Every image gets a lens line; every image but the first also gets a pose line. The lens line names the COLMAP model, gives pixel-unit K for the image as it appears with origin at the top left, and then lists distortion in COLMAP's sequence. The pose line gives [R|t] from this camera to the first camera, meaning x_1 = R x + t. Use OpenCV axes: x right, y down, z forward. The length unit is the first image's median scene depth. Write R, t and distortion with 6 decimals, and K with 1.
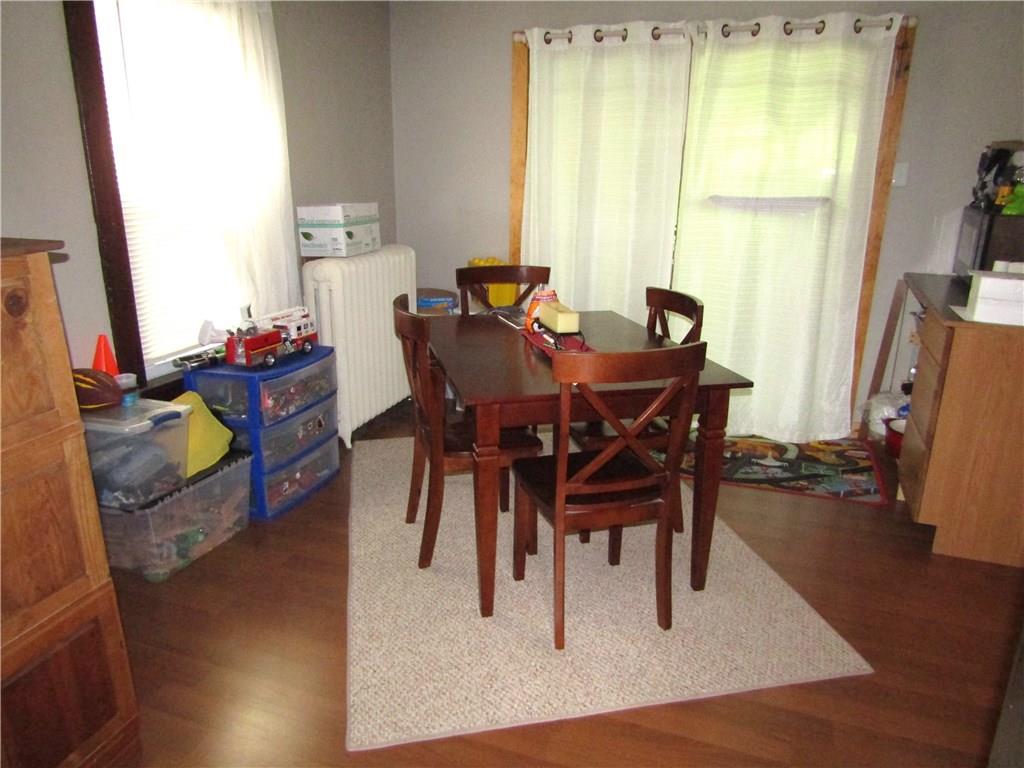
lens RADIAL K [[716.6, 0, 512.0], [0, 716.6, 384.0], [0, 0, 1]] dist [-0.048217, 0.000327]
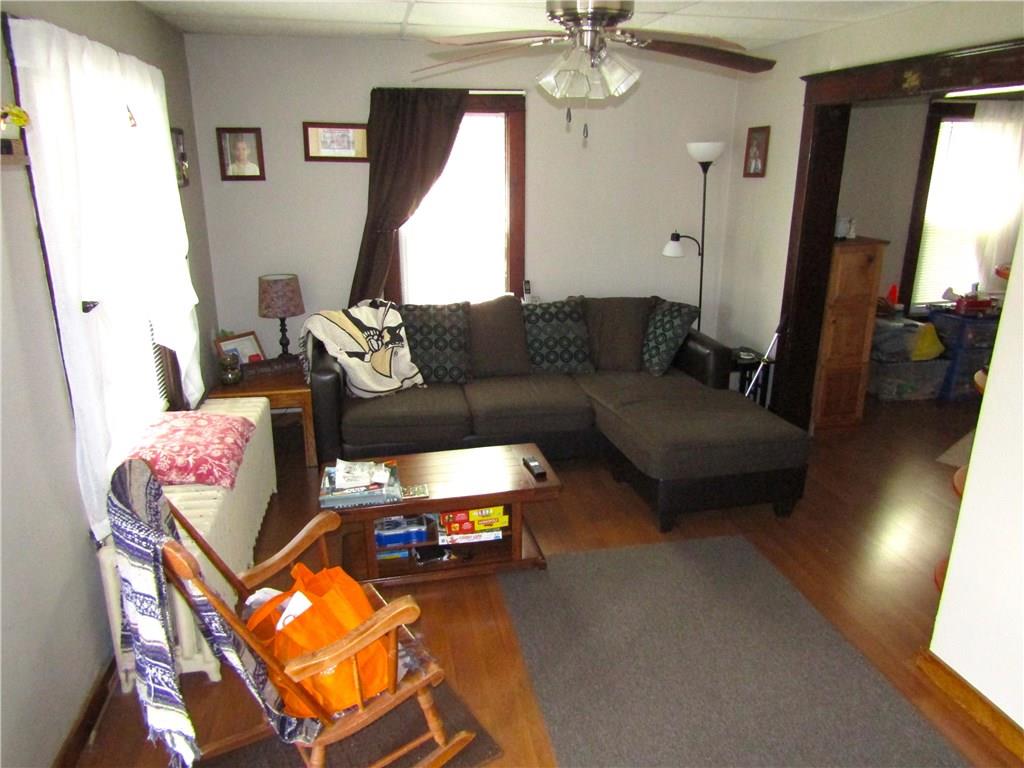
lens RADIAL K [[716.6, 0, 512.0], [0, 716.6, 384.0], [0, 0, 1]] dist [-0.048217, 0.000327]
pose [[0.511212, 0.251667, -0.821782, 0.585682], [-0.245198, 0.959135, 0.141199, 0.182885], [0.823736, 0.129316, 0.552029, -0.974651]]
